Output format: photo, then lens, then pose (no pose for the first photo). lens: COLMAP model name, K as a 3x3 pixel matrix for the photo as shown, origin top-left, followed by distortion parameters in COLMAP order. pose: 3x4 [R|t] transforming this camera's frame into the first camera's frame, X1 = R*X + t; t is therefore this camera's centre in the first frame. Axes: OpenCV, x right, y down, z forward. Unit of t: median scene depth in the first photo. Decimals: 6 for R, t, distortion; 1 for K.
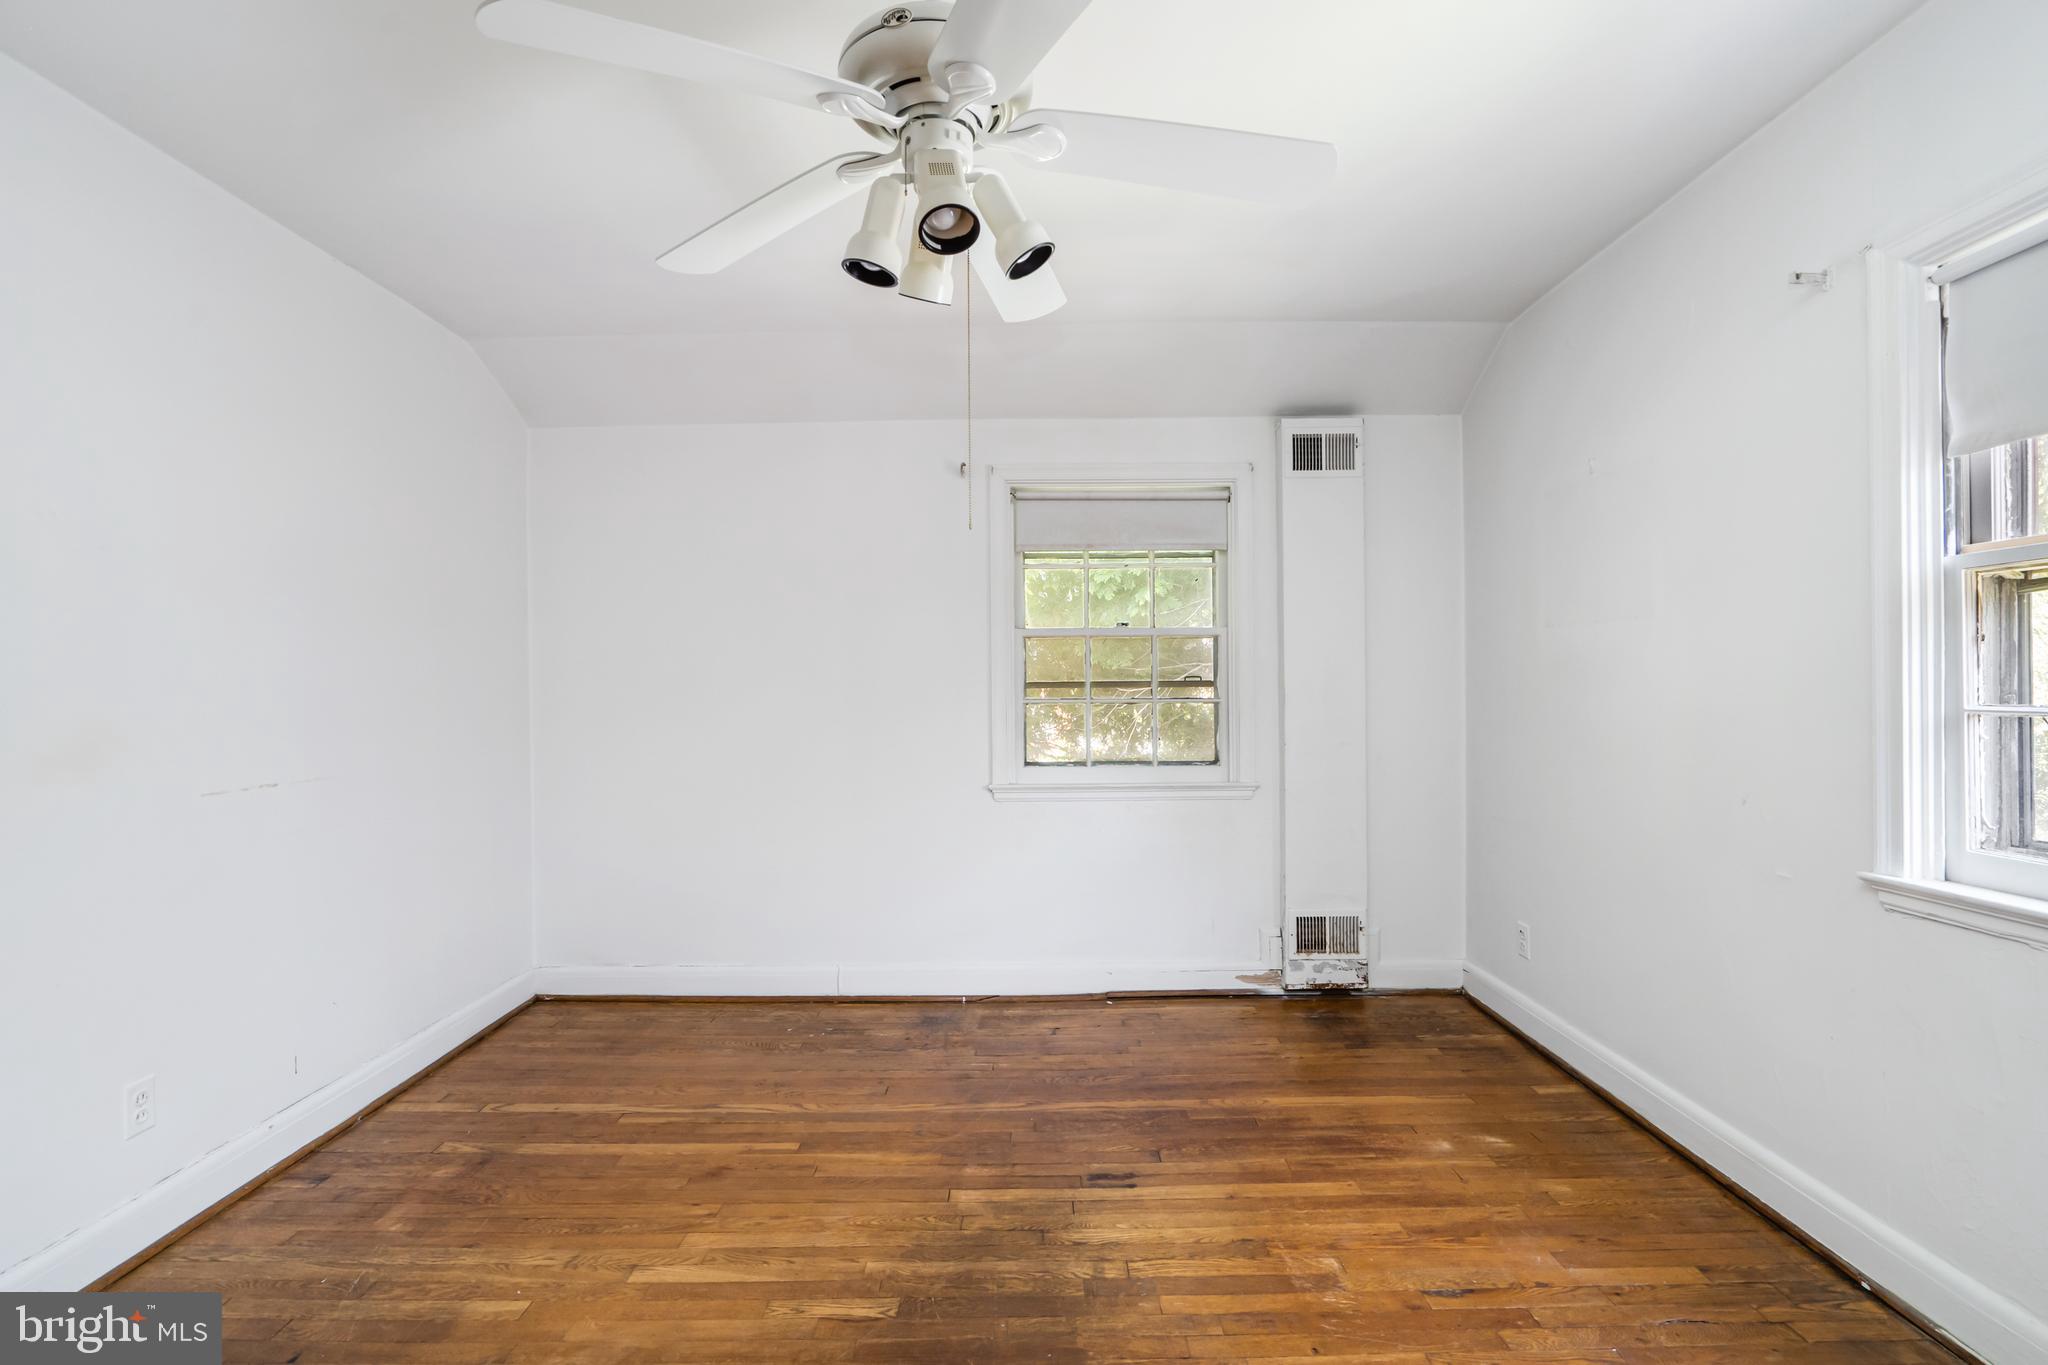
lens RADIAL K [[964.4, 0, 1026.6], [0, 964.4, 688.9], [0, 0, 1]] dist [-0.004092, 0.003421]
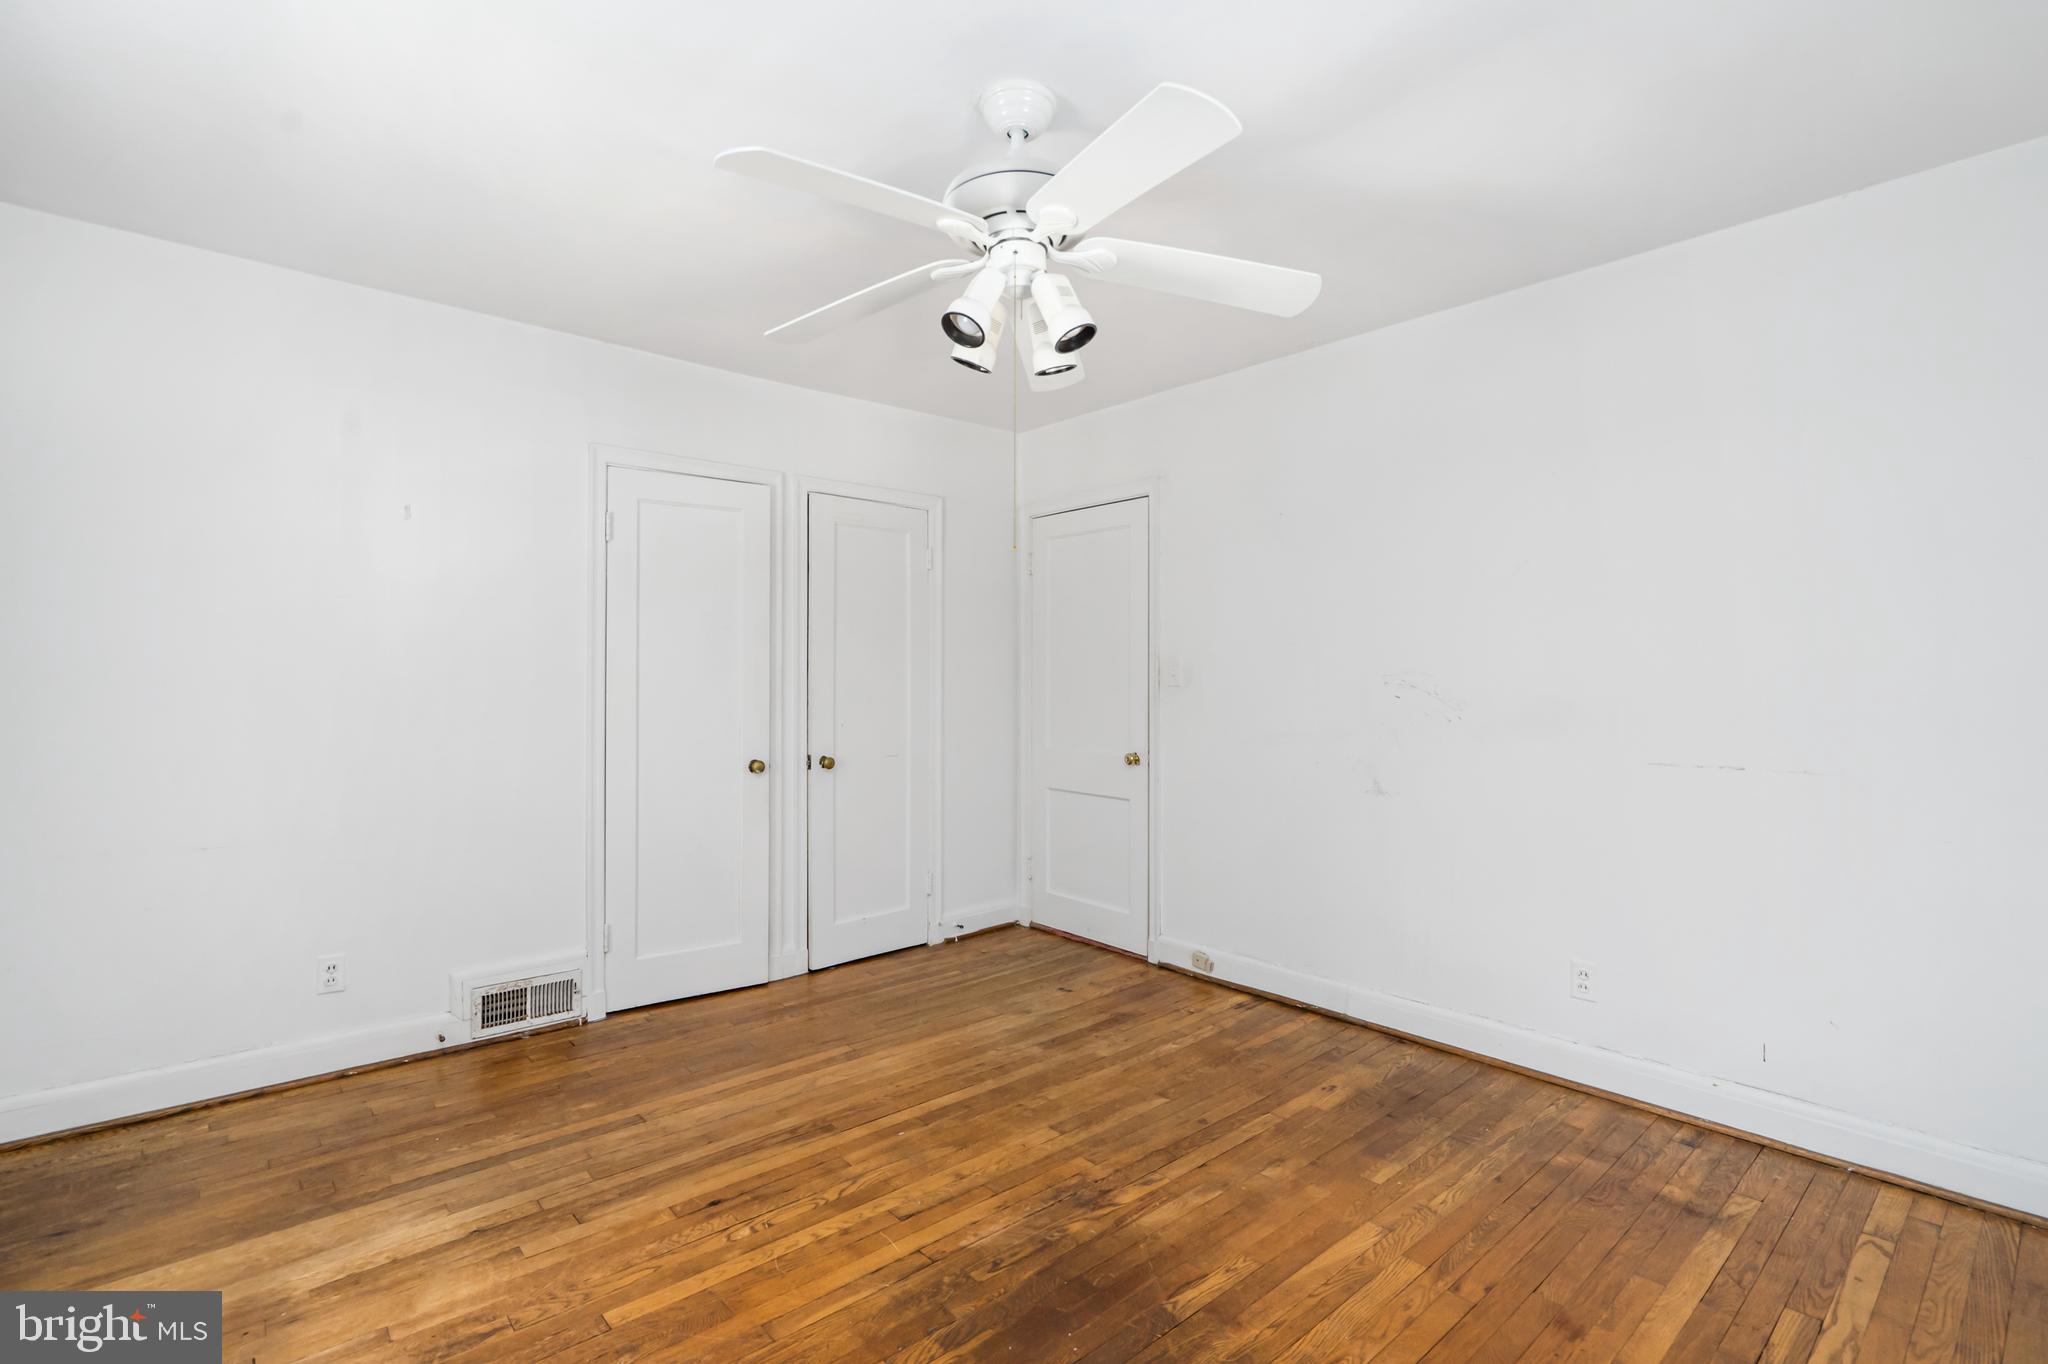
lens RADIAL K [[964.4, 0, 1051.0], [0, 964.4, 662.1], [0, 0, 1]] dist [-0.004092, 0.003421]
pose [[-0.753896, -0.008114, -0.656943, 0.423331], [0.001826, 0.999894, -0.014445, -0.003532], [0.656991, -0.012090, -0.753802, 1.162499]]
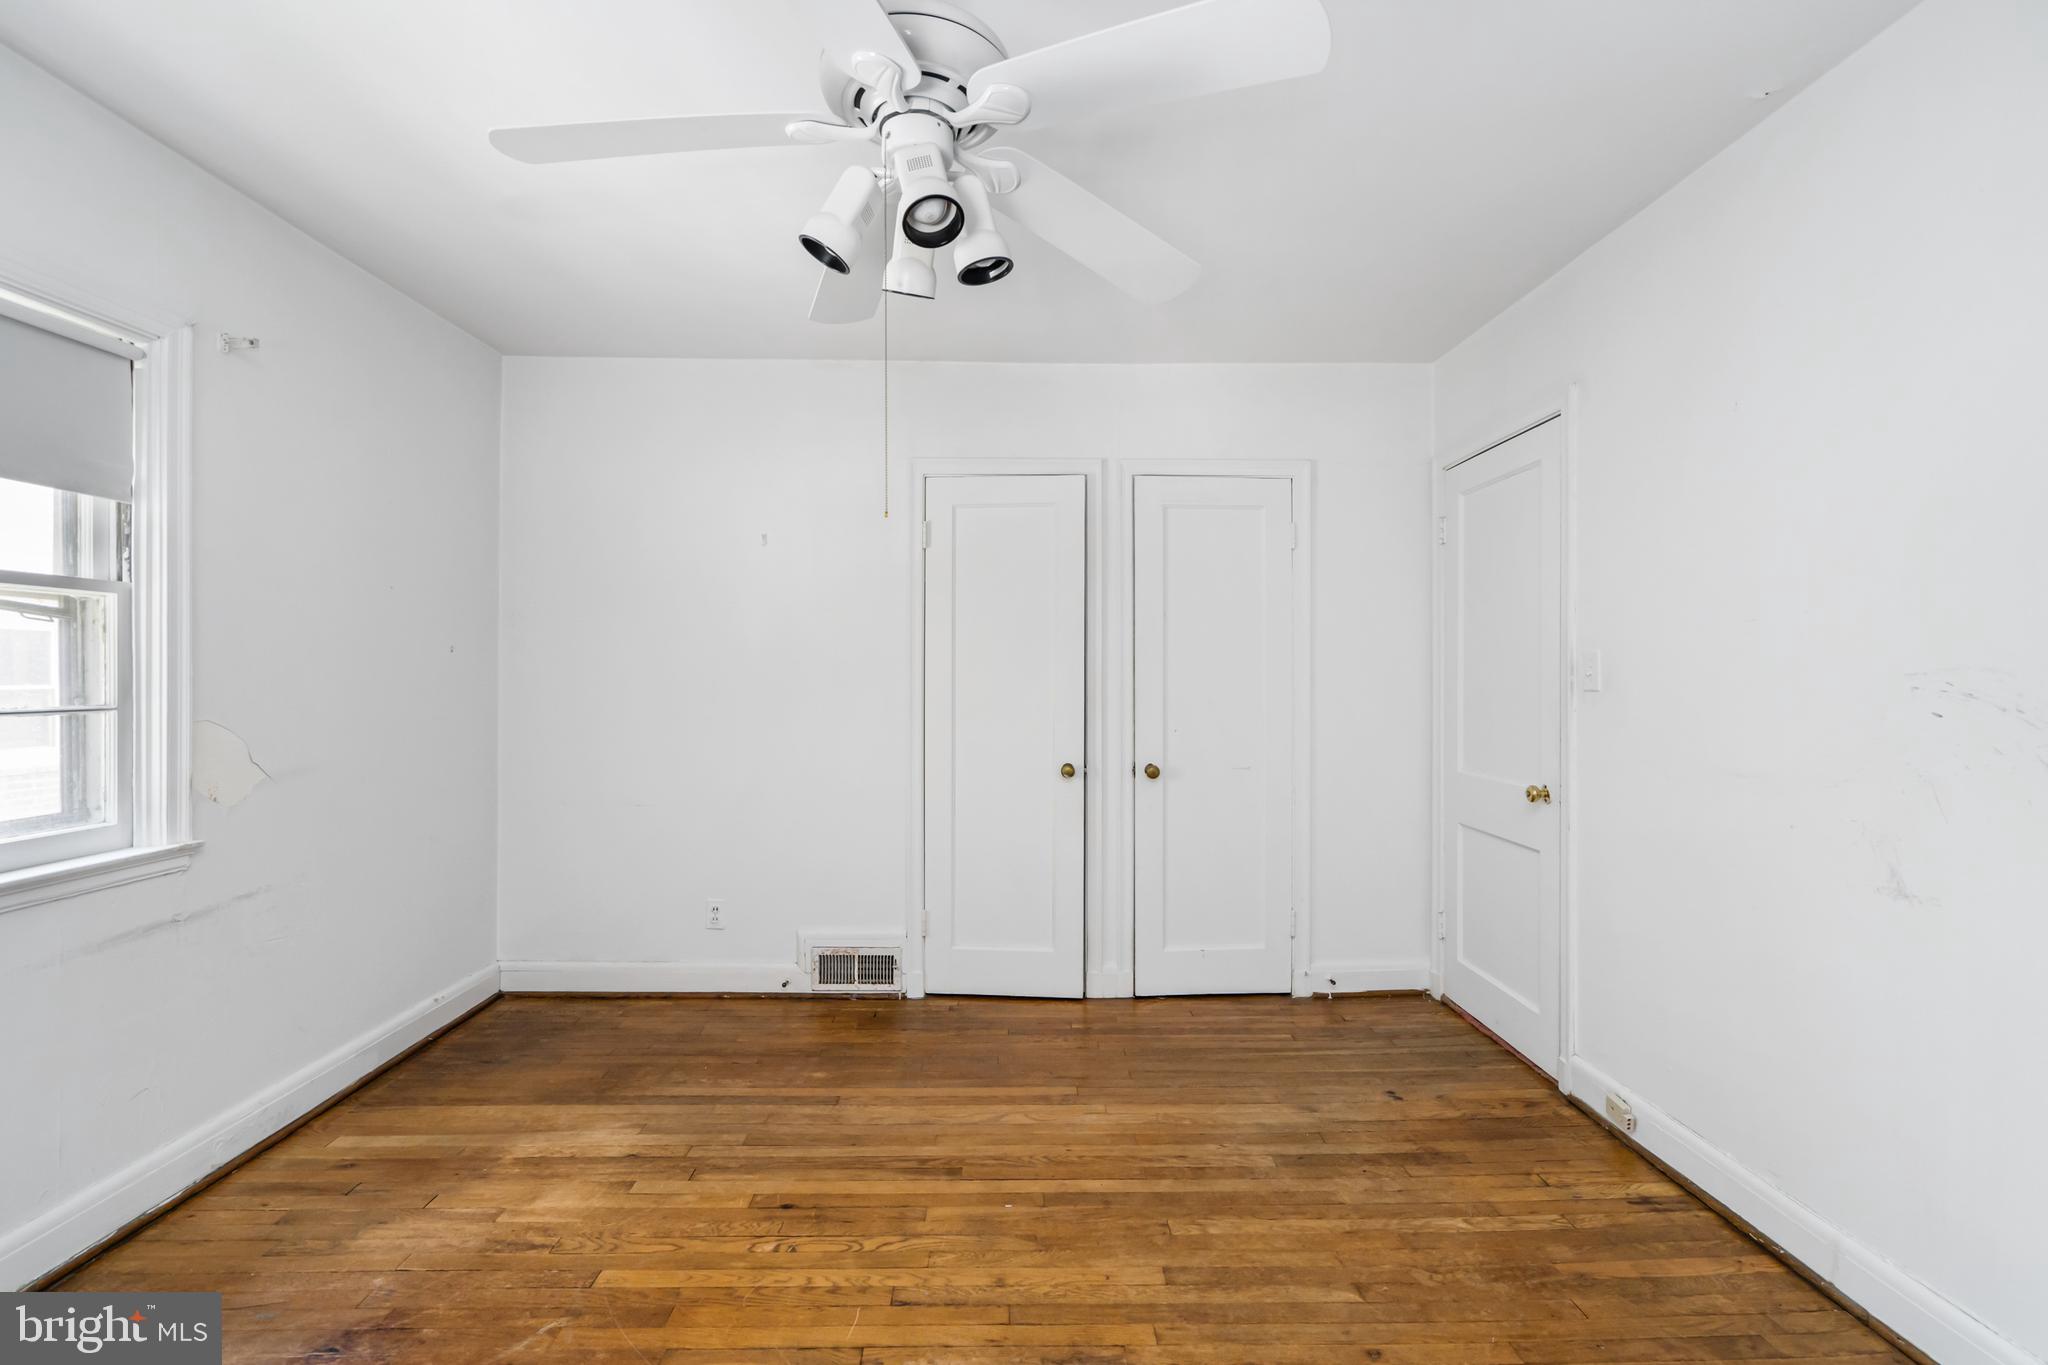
lens RADIAL K [[964.4, 0, 994.6], [0, 964.4, 673.4], [0, 0, 1]] dist [-0.004092, 0.003421]
pose [[-0.999971, 0.002177, 0.007234, -0.095040], [0.002141, 0.999985, -0.004942, -0.001475], [-0.007244, -0.004926, -0.999962, 1.165726]]
